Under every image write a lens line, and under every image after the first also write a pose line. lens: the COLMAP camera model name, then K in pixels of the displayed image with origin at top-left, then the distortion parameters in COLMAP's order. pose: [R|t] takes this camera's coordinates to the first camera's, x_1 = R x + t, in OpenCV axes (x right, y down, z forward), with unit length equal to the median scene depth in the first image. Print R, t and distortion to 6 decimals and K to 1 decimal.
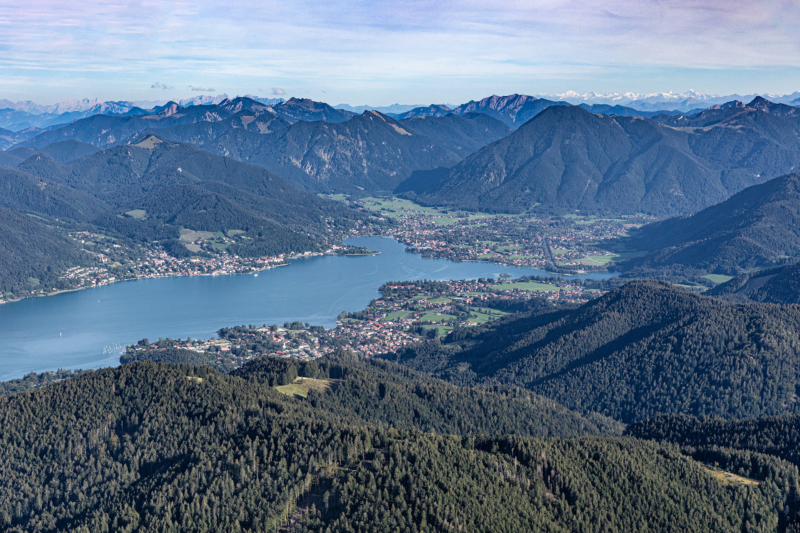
lens RADIAL K [[1250.8, 0, 400.0], [0, 1250.8, 266.5], [0, 0, 1]] dist [0.024369, 0.044918]
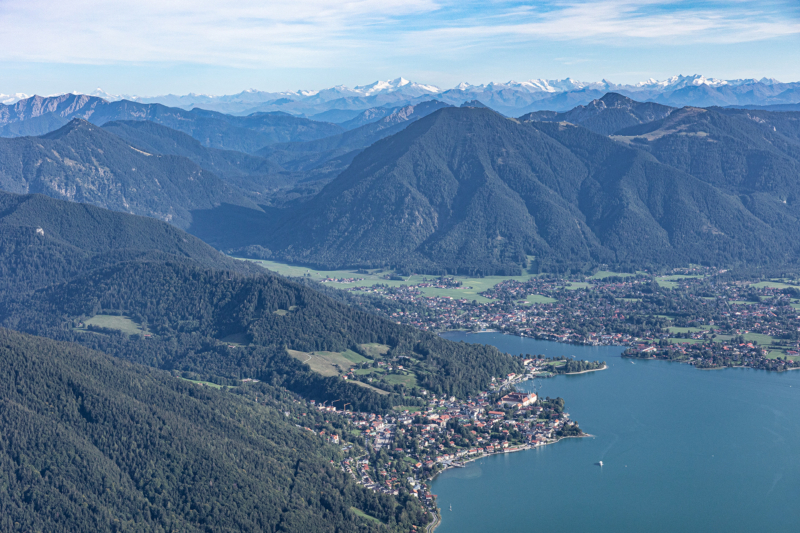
lens RADIAL K [[1561.4, 0, 400.0], [0, 1561.4, 266.5], [0, 0, 1]] dist [0.009928, 0.109259]
pose [[0.898915, -0.054861, 0.434674, -0.273303], [0.066934, 0.997679, -0.012501, -0.035644], [-0.432979, 0.040332, 0.900501, 0.268478]]
